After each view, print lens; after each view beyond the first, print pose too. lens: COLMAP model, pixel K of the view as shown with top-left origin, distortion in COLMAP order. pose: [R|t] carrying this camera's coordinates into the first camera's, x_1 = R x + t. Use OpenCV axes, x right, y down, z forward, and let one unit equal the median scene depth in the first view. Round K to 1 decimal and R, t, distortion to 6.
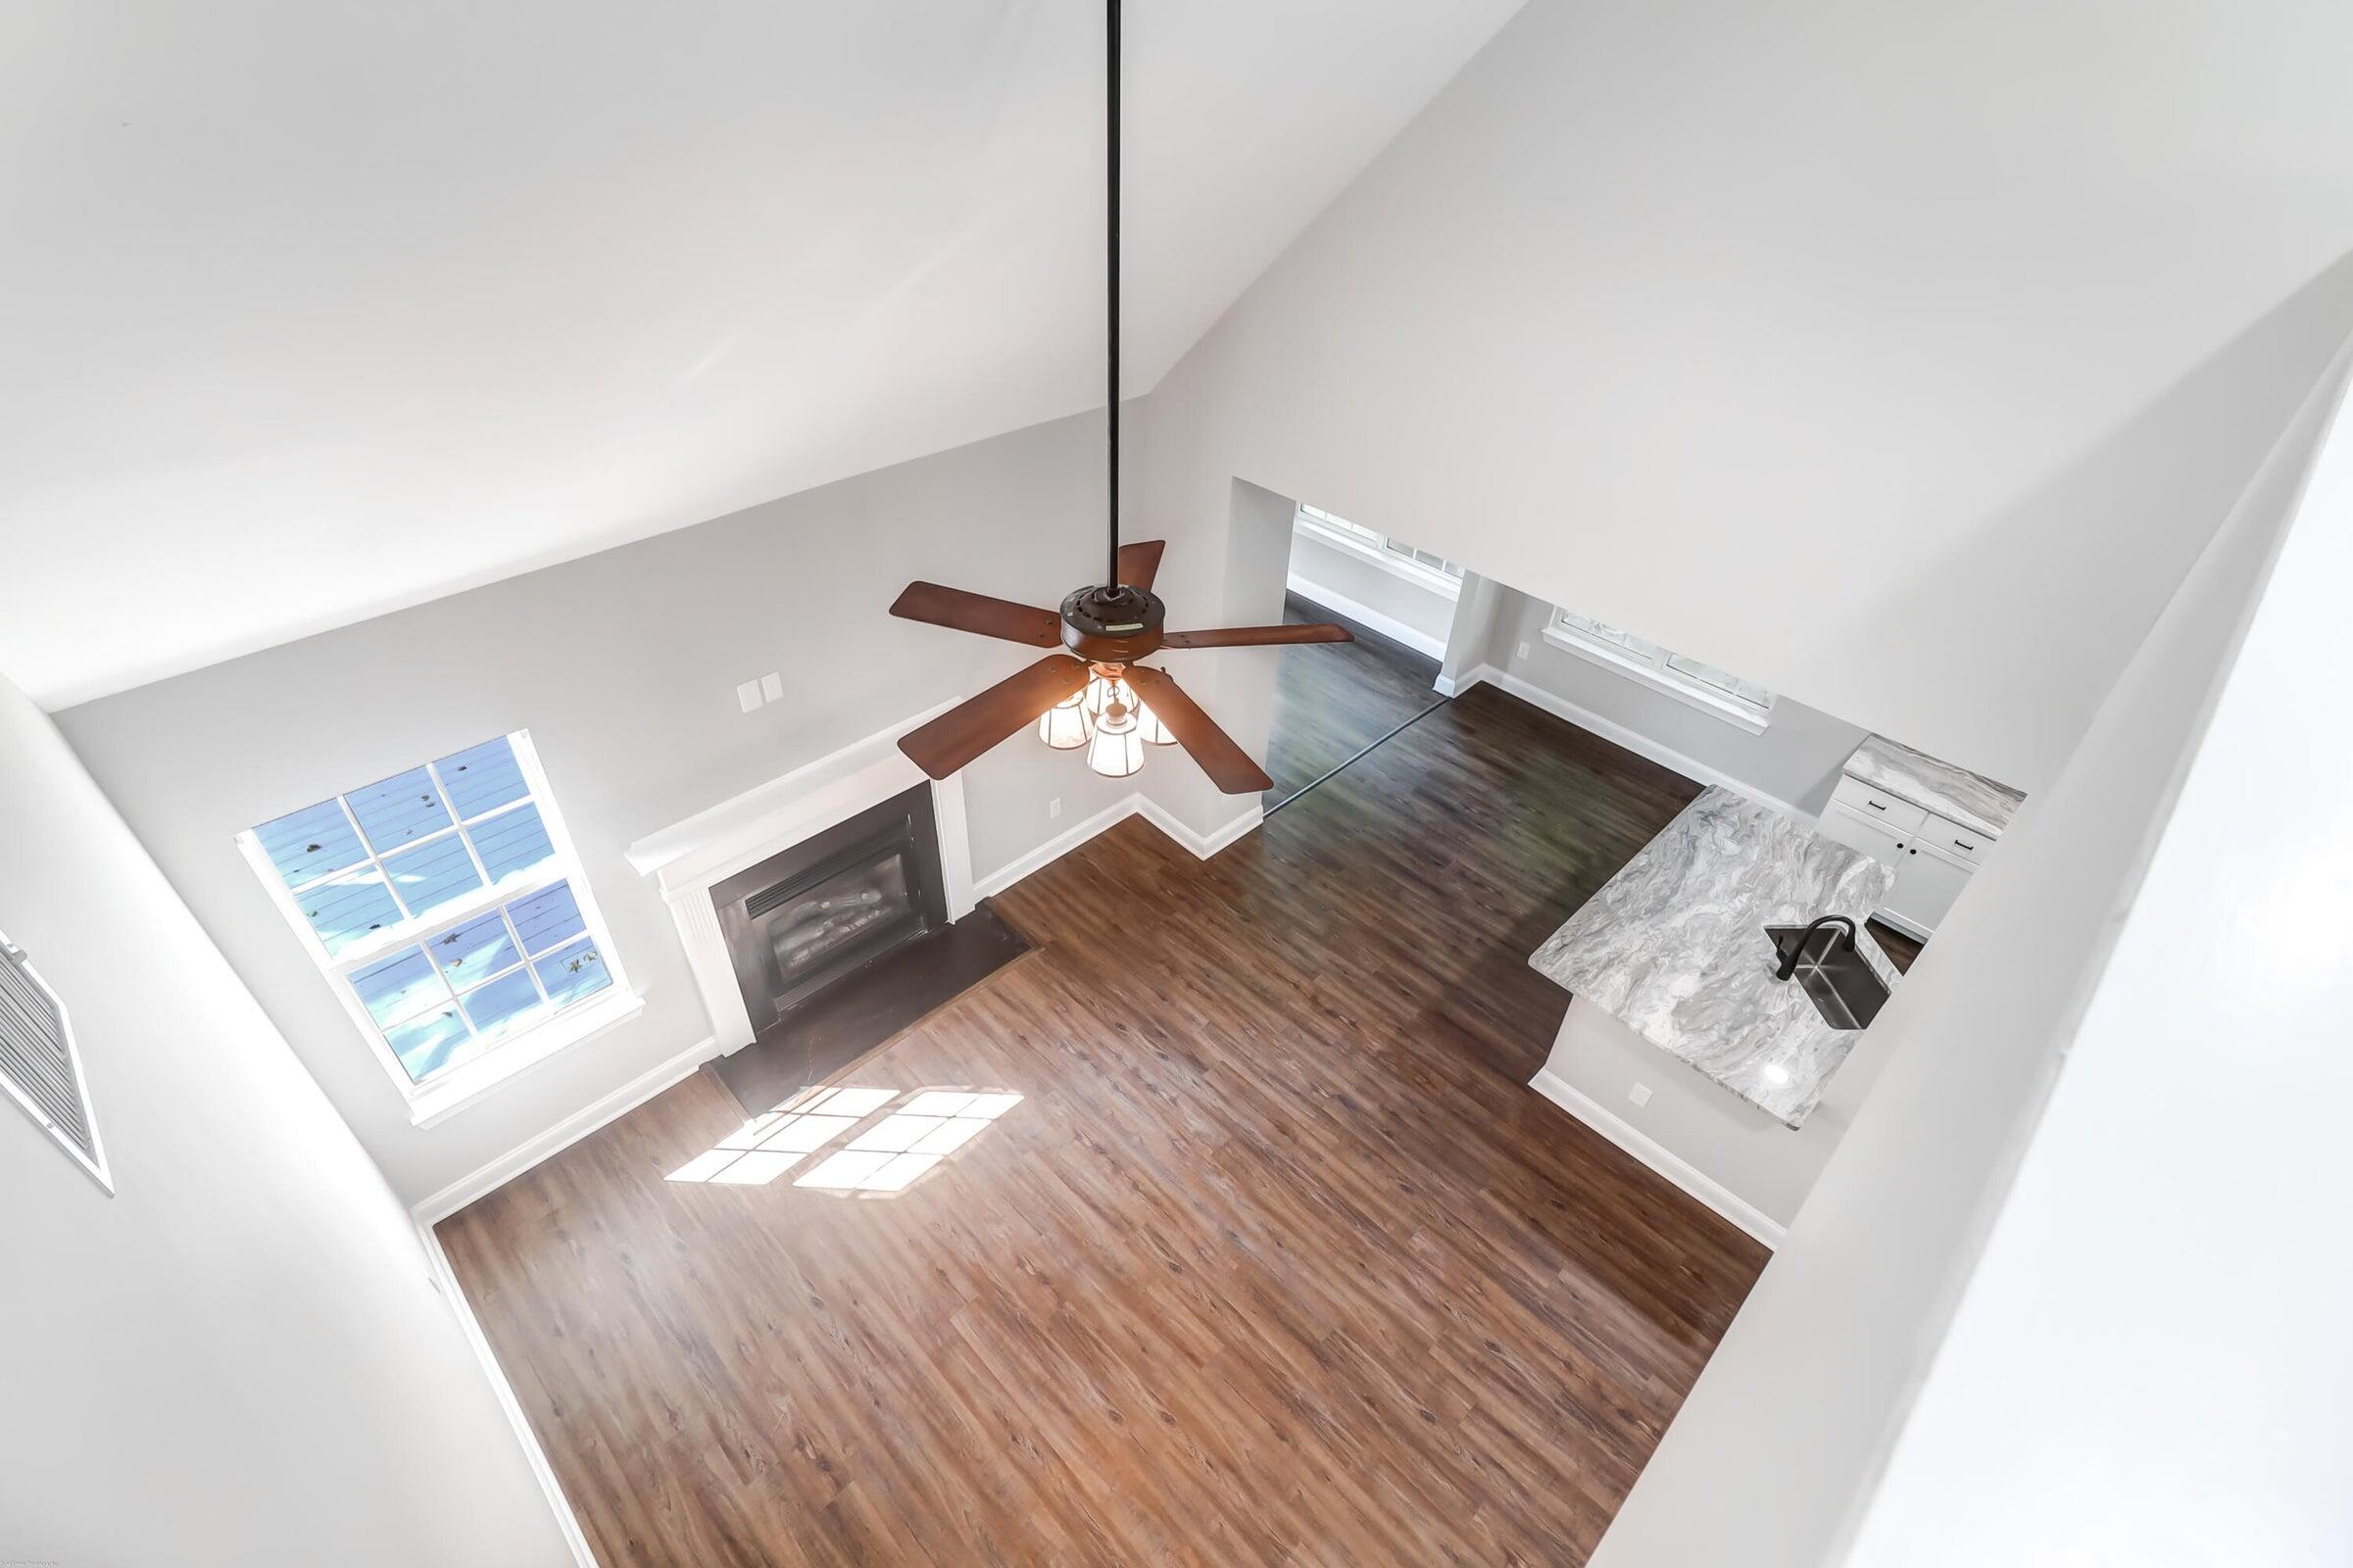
lens RADIAL K [[1081.2, 0, 1170.4], [0, 1081.2, 785.7], [0, 0, 1]] dist [0.023526, -0.017226]
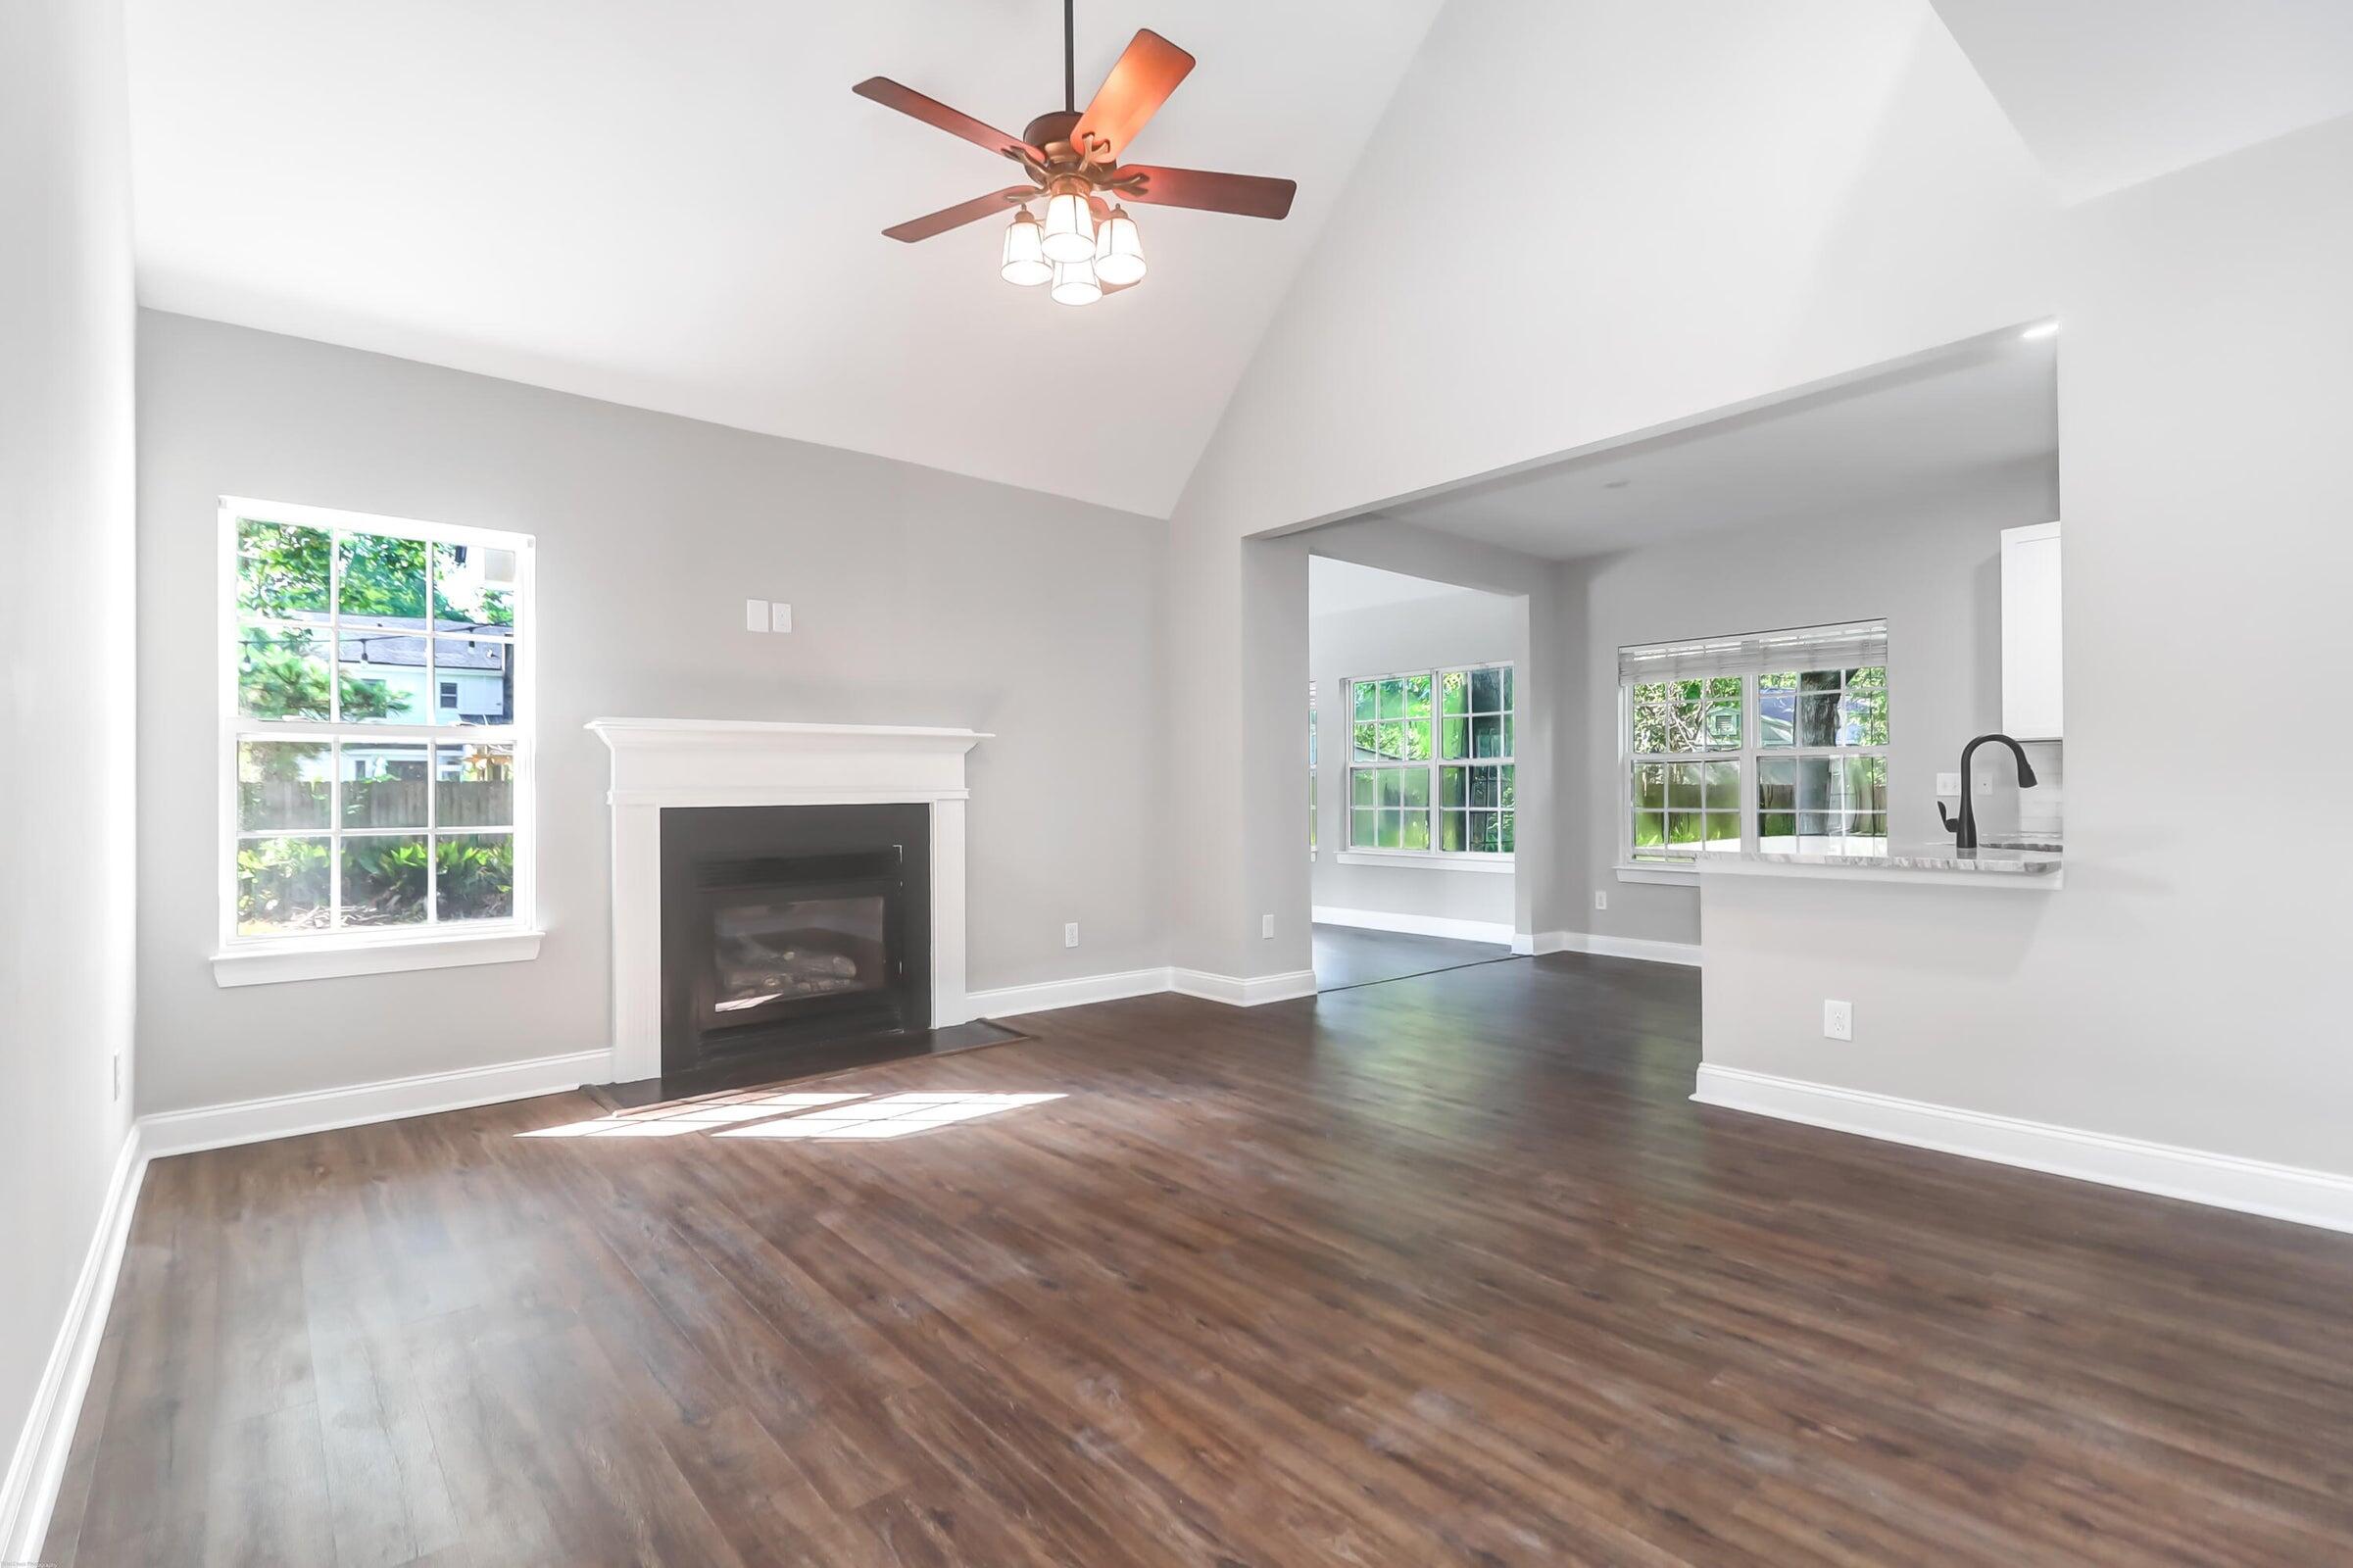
lens RADIAL K [[1081.2, 0, 1170.4], [0, 1081.2, 785.7], [0, 0, 1]] dist [0.023526, -0.017226]
pose [[0.996223, -0.042919, -0.075478, 0.063929], [-0.013884, 0.779361, -0.626421, 0.660952], [0.085710, 0.625103, 0.775822, 0.343954]]
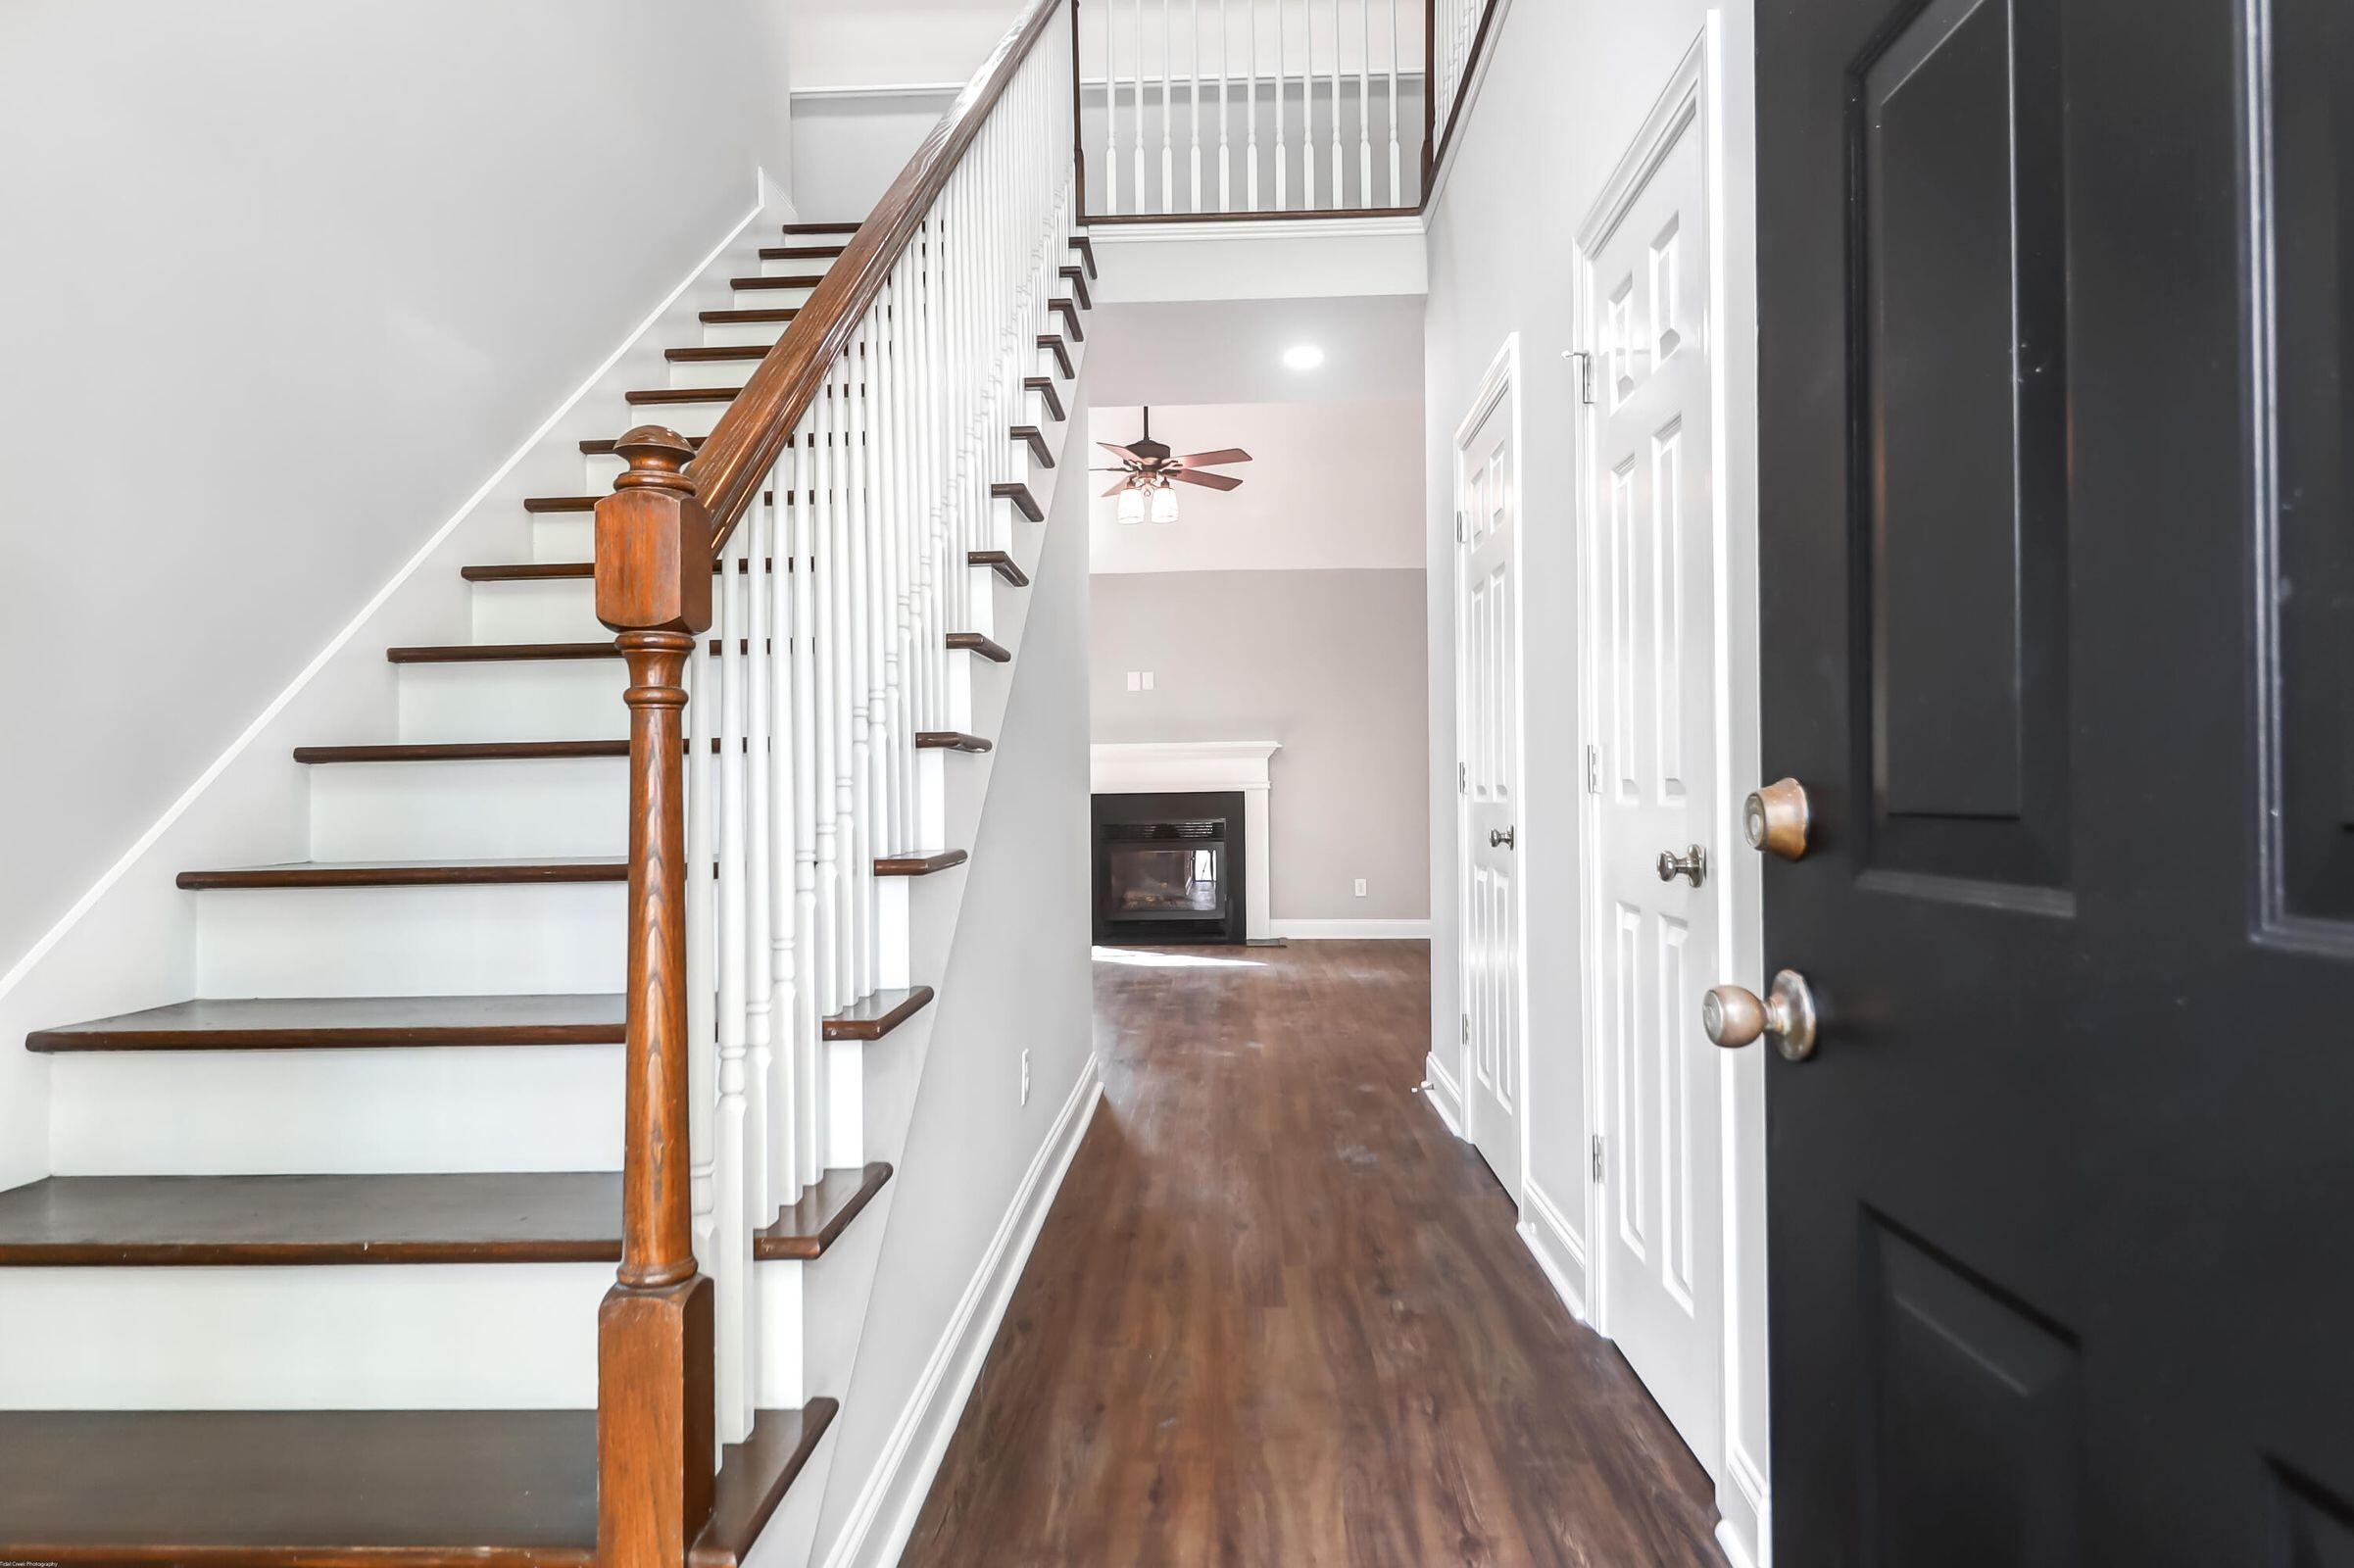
lens RADIAL K [[1387.6, 0, 1177.0], [0, 1387.6, 784.0], [0, 0, 1]] dist [0.000174, -0.000006]
pose [[0.684297, -0.046536, -0.727717, 1.227955], [-0.423805, 0.786730, -0.448827, 0.986340], [0.593403, 0.615541, 0.518634, 0.006241]]
